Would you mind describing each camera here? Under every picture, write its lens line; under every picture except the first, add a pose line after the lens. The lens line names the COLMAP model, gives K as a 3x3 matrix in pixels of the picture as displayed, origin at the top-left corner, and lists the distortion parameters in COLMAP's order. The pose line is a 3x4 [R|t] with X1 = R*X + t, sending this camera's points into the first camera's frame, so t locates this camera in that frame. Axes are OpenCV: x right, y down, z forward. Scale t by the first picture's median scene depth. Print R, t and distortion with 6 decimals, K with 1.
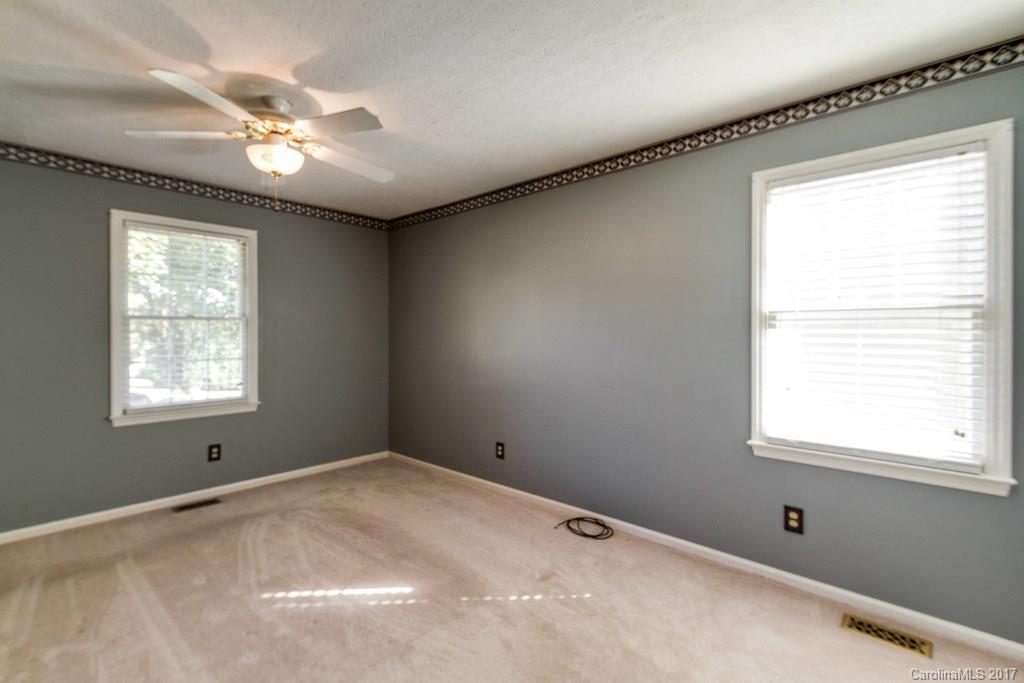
lens RADIAL K [[489.5, 0, 516.3], [0, 489.5, 338.0], [0, 0, 1]] dist [0.003019, 0.000624]
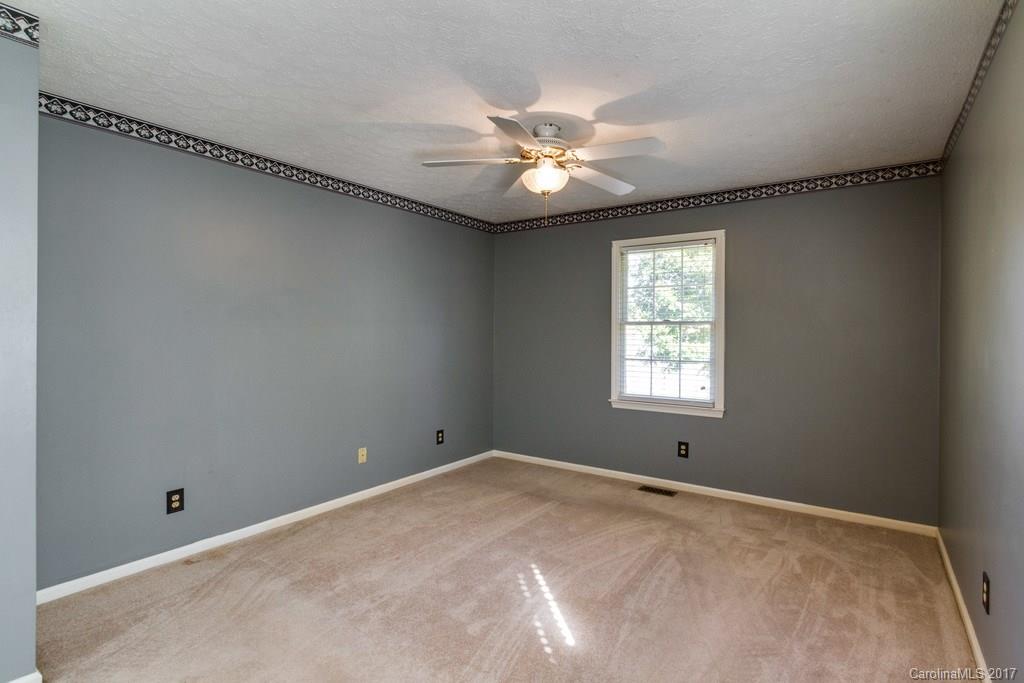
lens RADIAL K [[489.5, 0, 516.3], [0, 489.5, 338.0], [0, 0, 1]] dist [0.003019, 0.000624]
pose [[0.123004, 0.012539, -0.992327, 0.463941], [-0.018318, 0.999778, 0.010363, -0.013259], [0.992237, 0.016903, 0.123206, 0.614027]]
